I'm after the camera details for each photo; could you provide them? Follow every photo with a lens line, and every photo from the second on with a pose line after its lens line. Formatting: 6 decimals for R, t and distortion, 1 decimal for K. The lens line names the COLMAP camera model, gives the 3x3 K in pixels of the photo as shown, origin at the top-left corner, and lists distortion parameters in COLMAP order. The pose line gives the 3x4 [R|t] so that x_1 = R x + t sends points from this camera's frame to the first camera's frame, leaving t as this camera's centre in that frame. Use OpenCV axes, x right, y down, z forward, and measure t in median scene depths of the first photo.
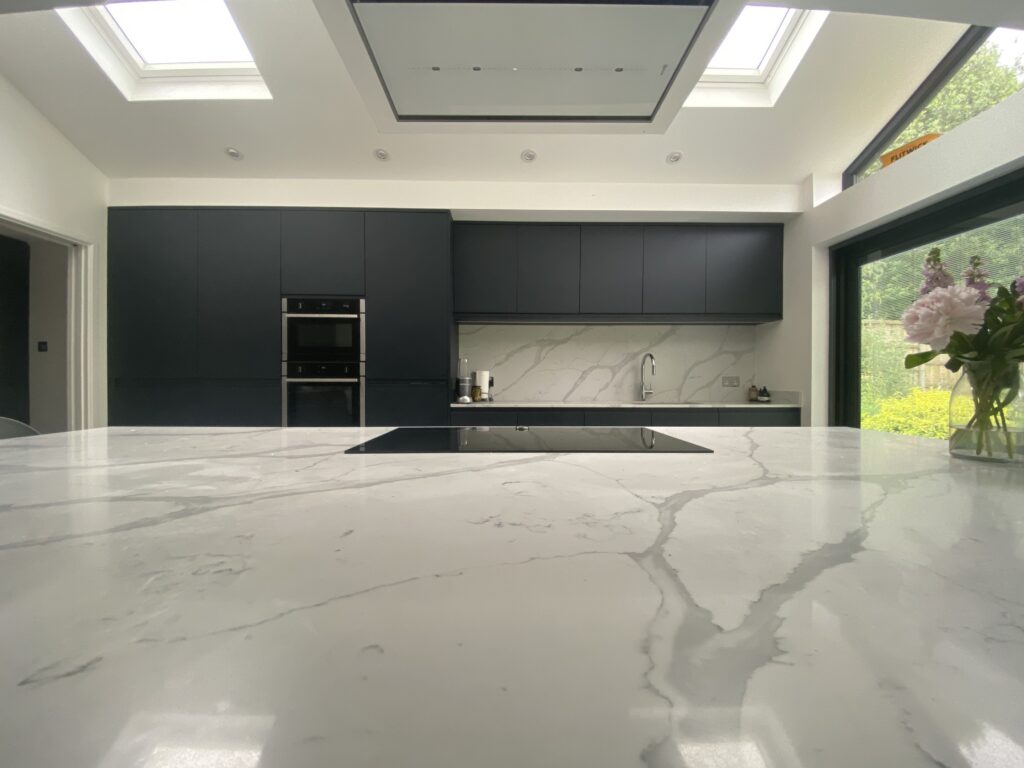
lens RADIAL K [[418.6, 0, 512.0], [0, 418.6, 384.0], [0, 0, 1]] dist [0.042179, -0.038189]
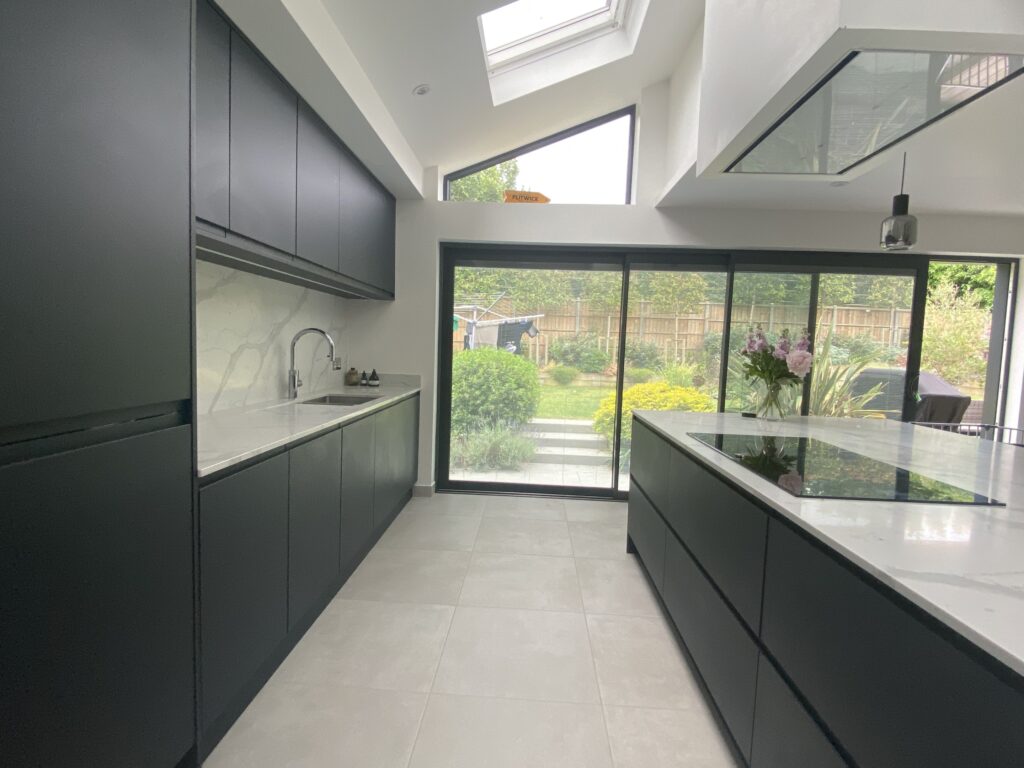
lens RADIAL K [[484.0, 0, 512.0], [0, 484.0, 384.0], [0, 0, 1]] dist [-0.000413, -0.025656]
pose [[0.055638, -0.075379, 0.995602, -0.475072], [-0.025450, 0.996715, 0.076886, -0.054930], [-0.998127, -0.029616, 0.053537, 0.678696]]
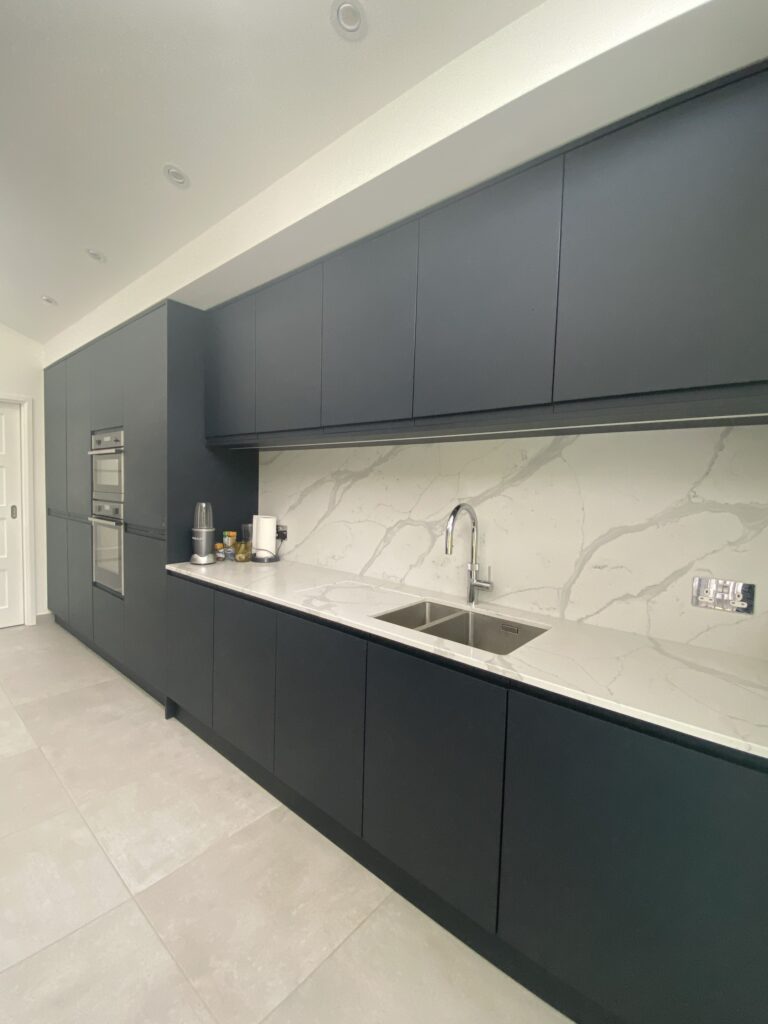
lens RADIAL K [[444.3, 0, 388.3], [0, 444.3, 502.9], [0, 0, 1]] dist [0.015694, -0.000074]
pose [[0.737034, 0.044048, -0.674419, 0.630114], [-0.033986, 0.999027, 0.028108, -0.089998], [0.675001, 0.002204, 0.737813, 0.632873]]
